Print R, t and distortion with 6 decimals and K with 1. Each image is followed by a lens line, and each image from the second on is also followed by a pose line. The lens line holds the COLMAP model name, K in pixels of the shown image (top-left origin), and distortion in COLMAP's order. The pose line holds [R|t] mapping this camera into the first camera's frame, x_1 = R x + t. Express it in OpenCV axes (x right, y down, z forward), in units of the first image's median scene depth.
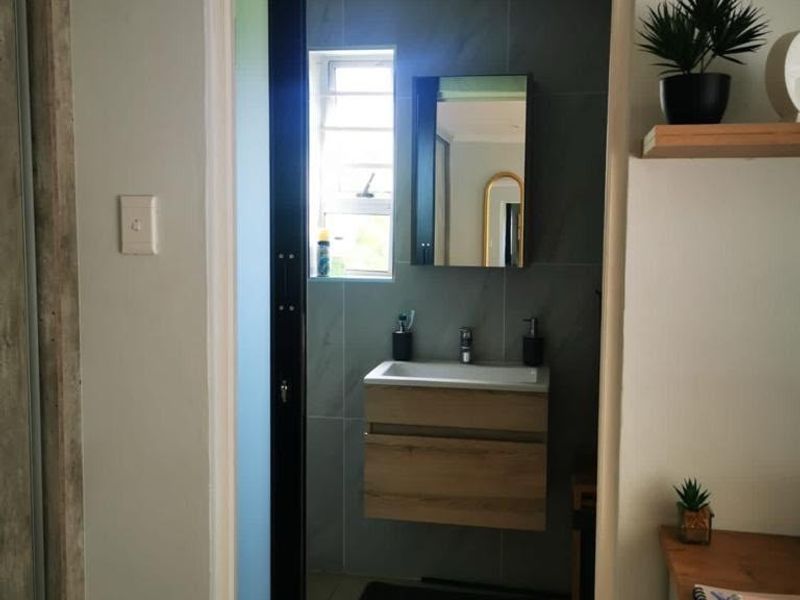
lens RADIAL K [[827.1, 0, 397.5], [0, 827.1, 301.5], [0, 0, 1]] dist [0.043970, 0.000000]
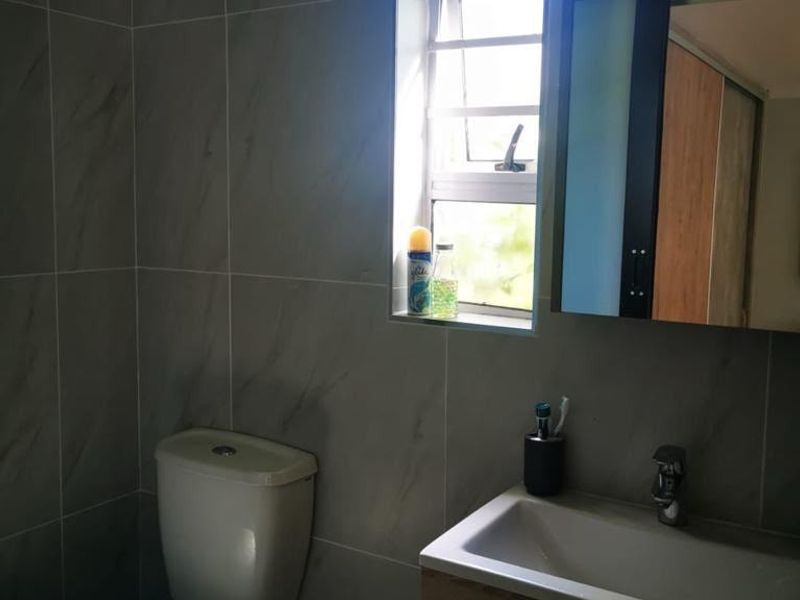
lens RADIAL K [[827.1, 0, 403.6], [0, 827.1, 294.4], [0, 0, 1]] dist [0.043970, 0.000000]
pose [[0.933117, 0.044300, -0.356834, 0.098452], [-0.038755, 0.998991, 0.022679, -0.056212], [0.357478, -0.007333, 0.933893, 0.481669]]
